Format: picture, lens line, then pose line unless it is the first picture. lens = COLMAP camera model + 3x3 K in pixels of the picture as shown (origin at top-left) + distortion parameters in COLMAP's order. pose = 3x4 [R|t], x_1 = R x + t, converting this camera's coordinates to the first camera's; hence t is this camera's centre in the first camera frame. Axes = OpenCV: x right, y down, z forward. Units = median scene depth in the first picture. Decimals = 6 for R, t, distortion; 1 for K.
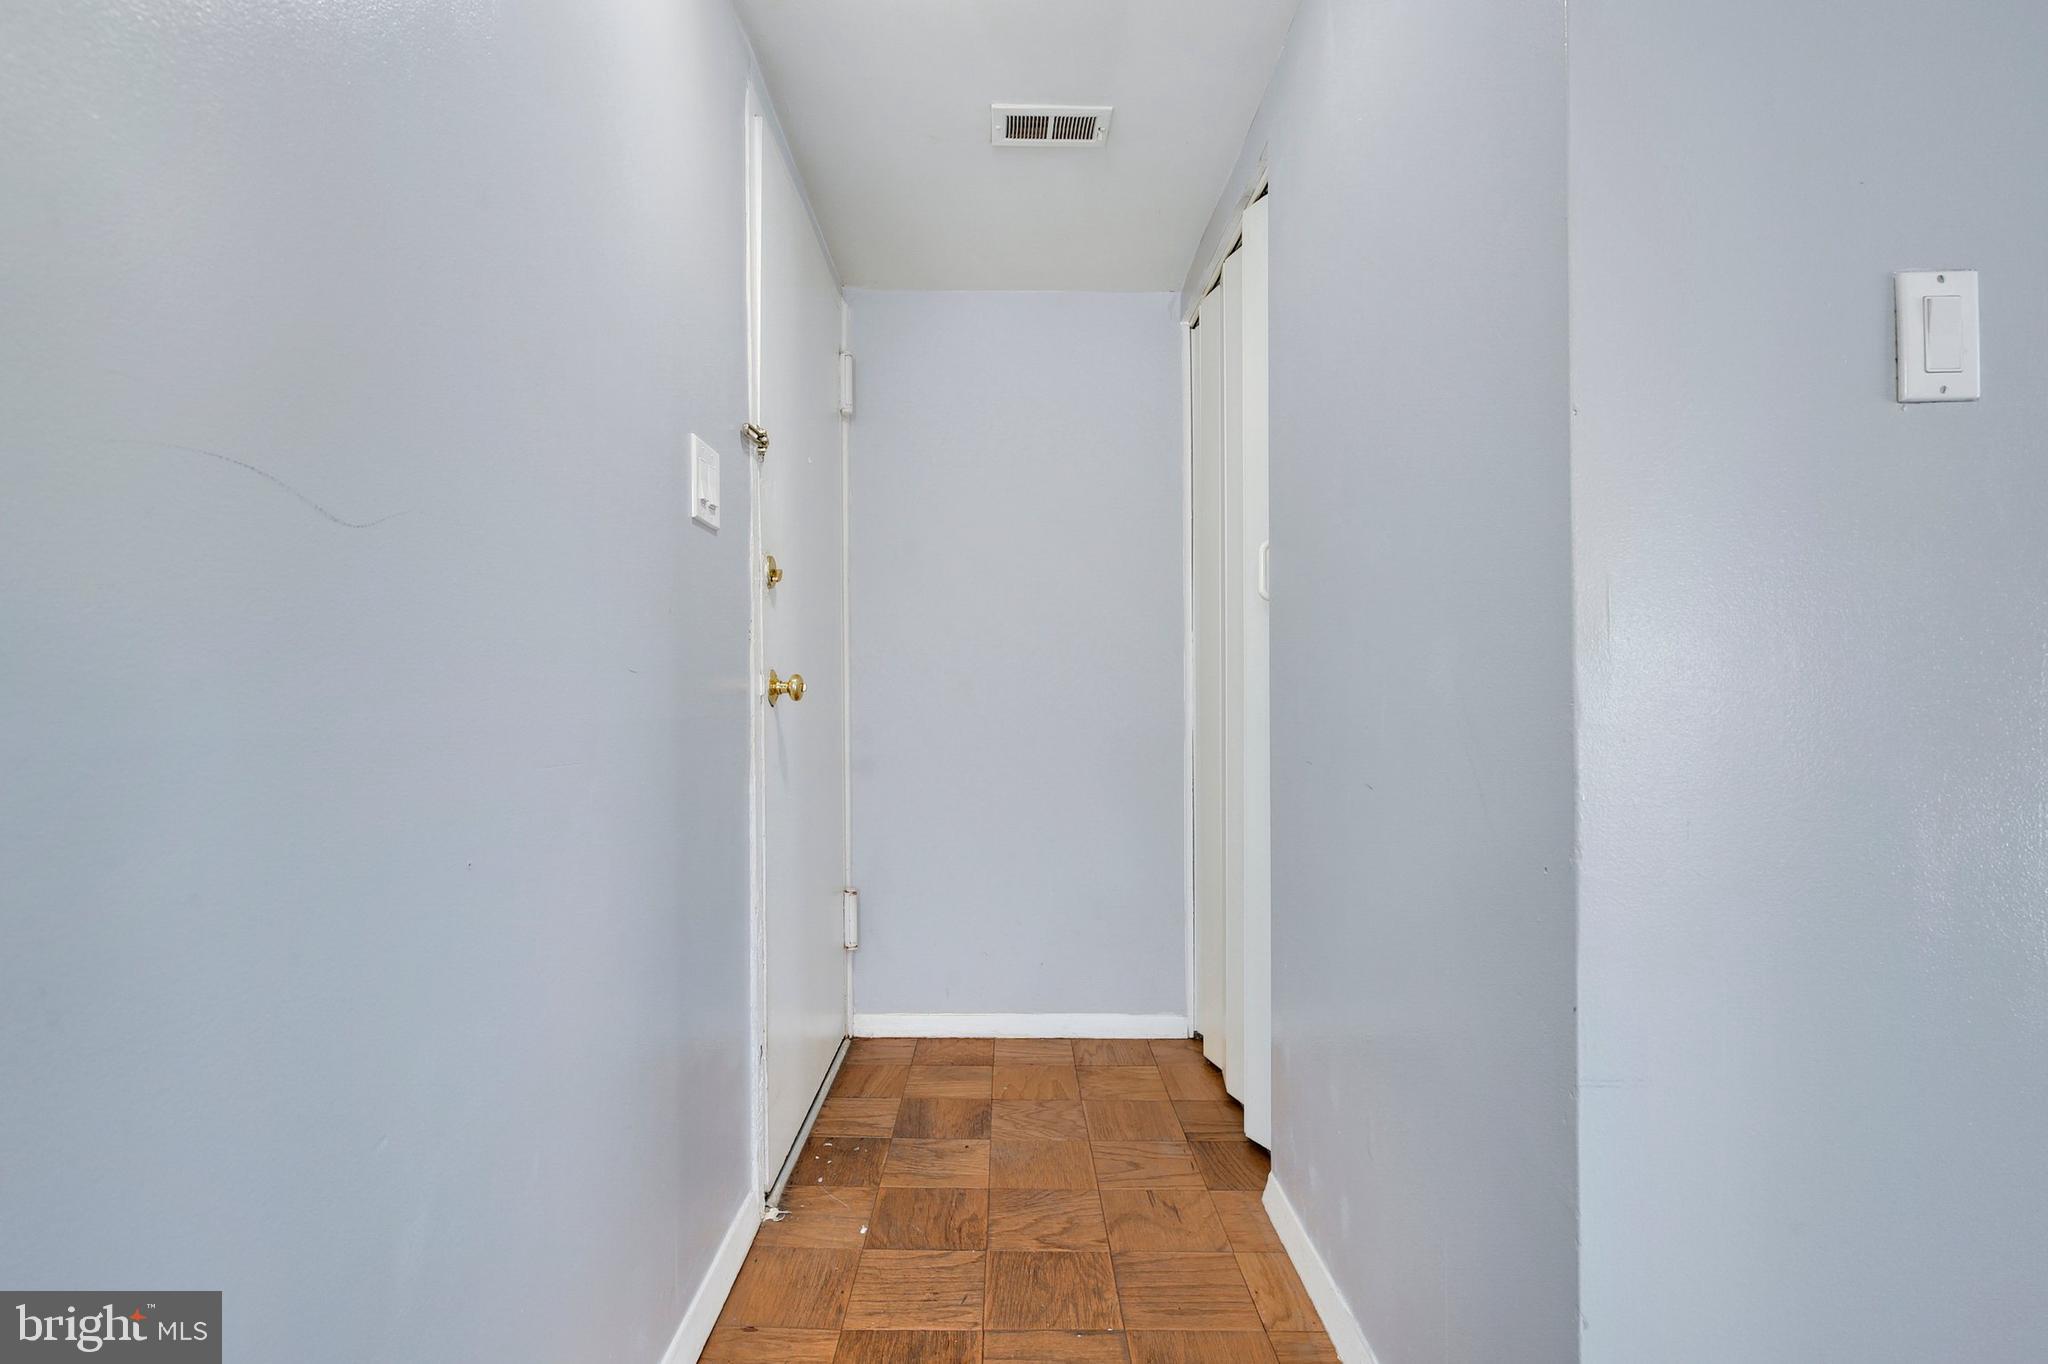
lens RADIAL K [[983.5, 0, 1027.9], [0, 983.5, 686.2], [0, 0, 1]] dist [-0.032412, 0.004659]
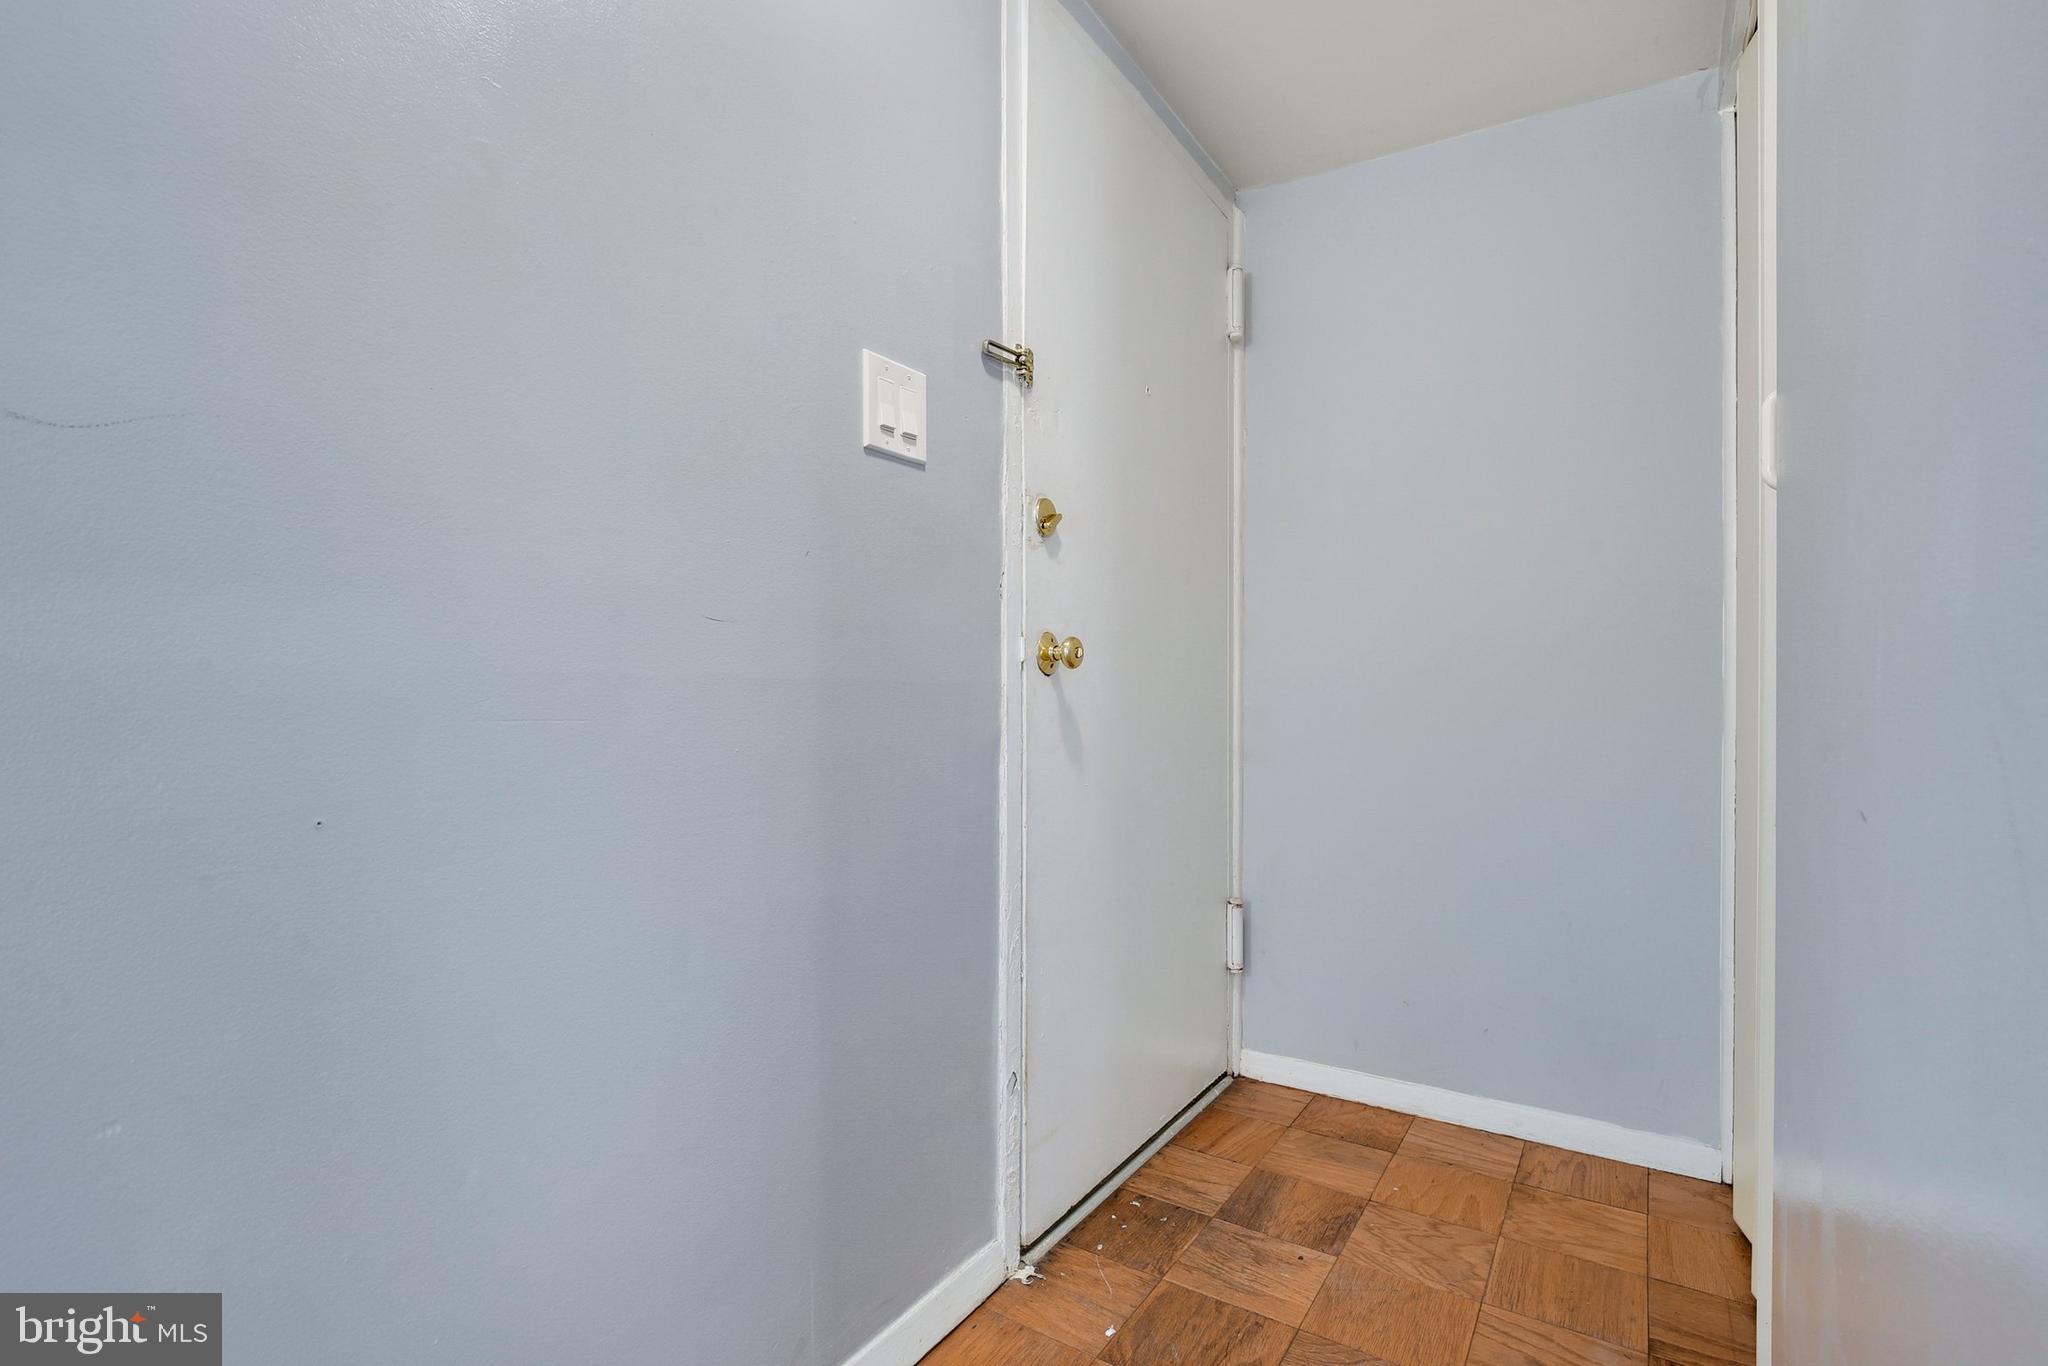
lens RADIAL K [[983.5, 0, 1027.9], [0, 983.5, 687.2], [0, 0, 1]] dist [-0.032412, 0.004659]
pose [[0.829485, 0.001051, -0.558528, 0.174399], [0.002300, 0.999983, 0.005297, 0.022988], [0.558524, -0.005679, 0.829469, 0.247913]]
